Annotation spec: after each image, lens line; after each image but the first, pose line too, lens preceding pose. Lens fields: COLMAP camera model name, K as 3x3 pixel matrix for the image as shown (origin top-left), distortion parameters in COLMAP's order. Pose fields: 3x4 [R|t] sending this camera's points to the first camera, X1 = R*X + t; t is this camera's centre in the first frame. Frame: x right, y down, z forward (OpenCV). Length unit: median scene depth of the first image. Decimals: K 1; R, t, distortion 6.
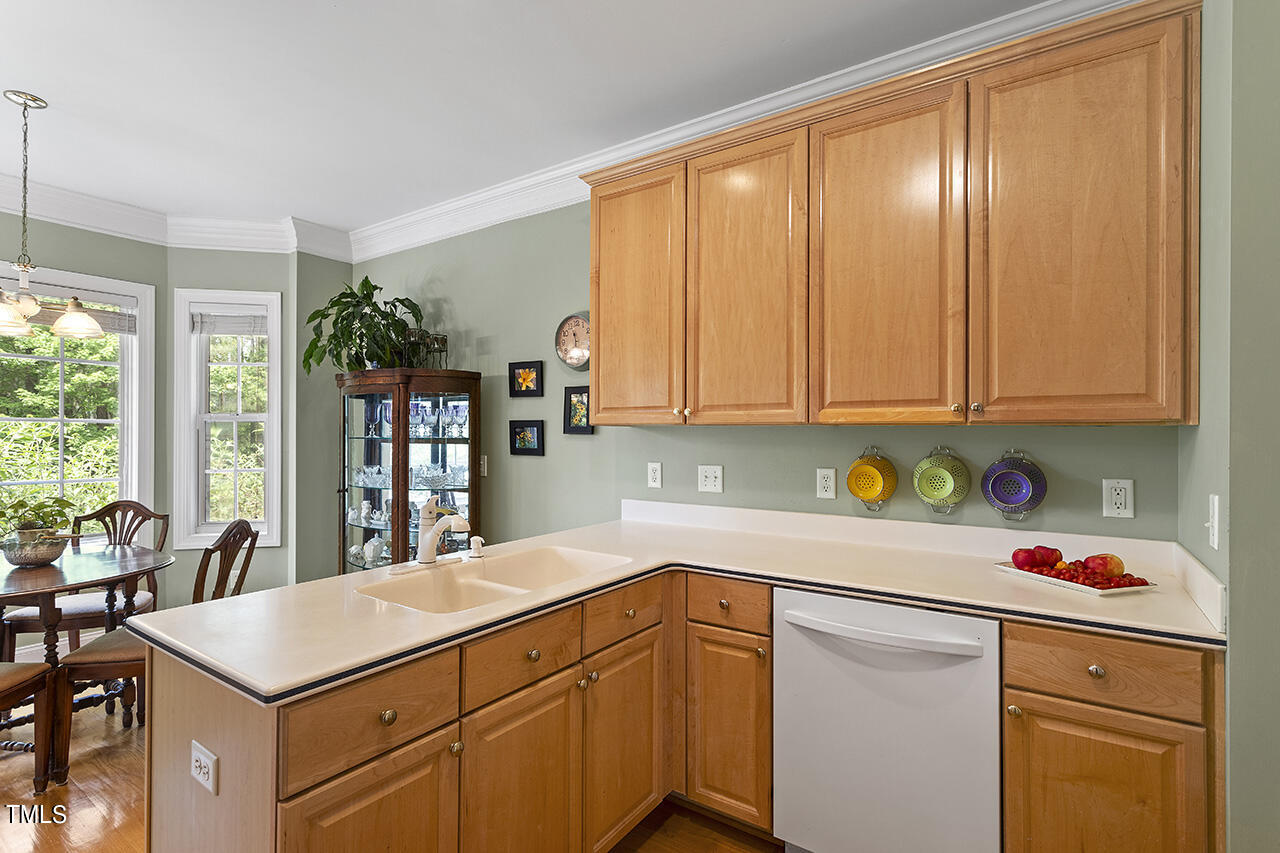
lens RADIAL K [[613.6, 0, 634.1], [0, 613.6, 427.6], [0, 0, 1]] dist [0.005792, 0.001181]
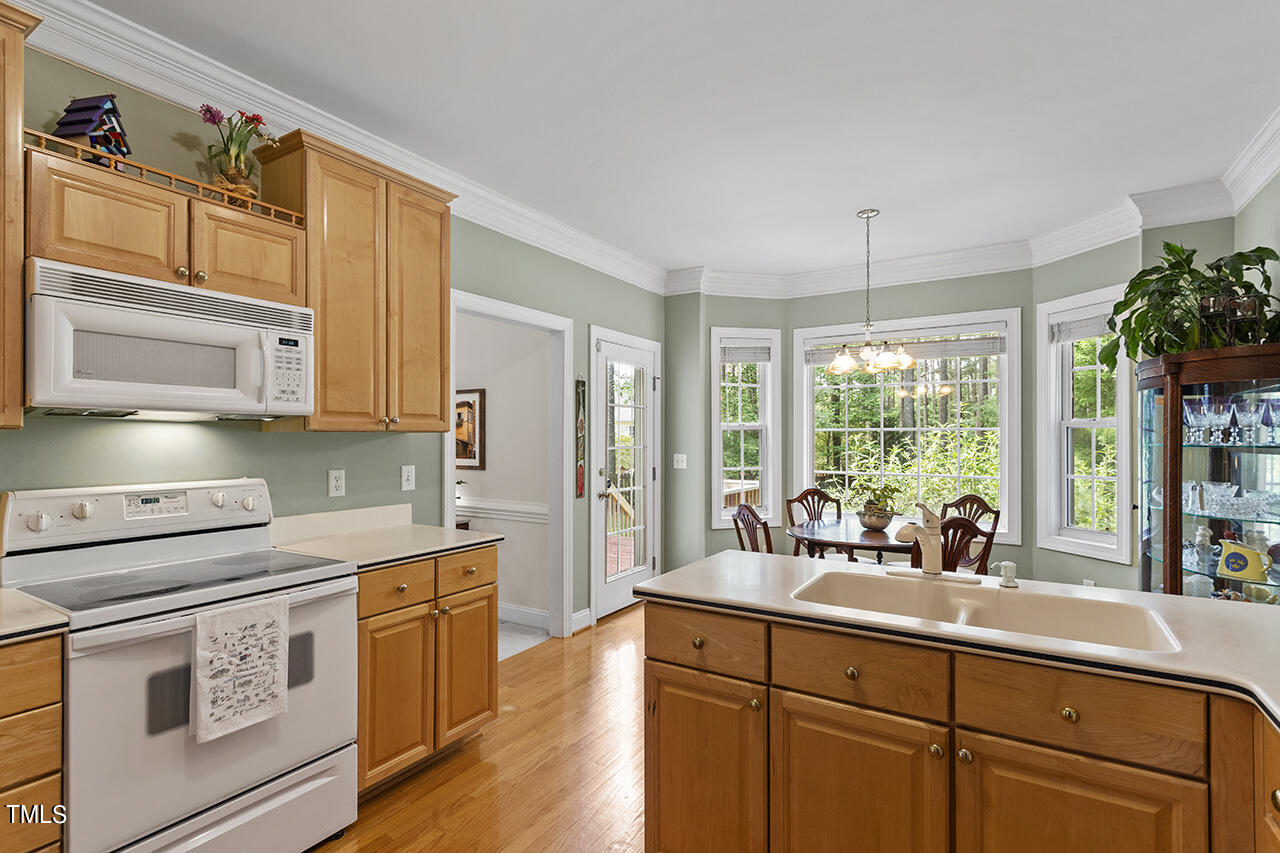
lens RADIAL K [[613.6, 0, 634.7], [0, 613.6, 435.4], [0, 0, 1]] dist [0.005792, 0.001181]
pose [[0.052124, -0.006793, -0.998618, 0.341214], [0.010357, 0.999927, -0.006261, 0.002841], [0.998587, -0.010017, 0.052191, 0.275328]]
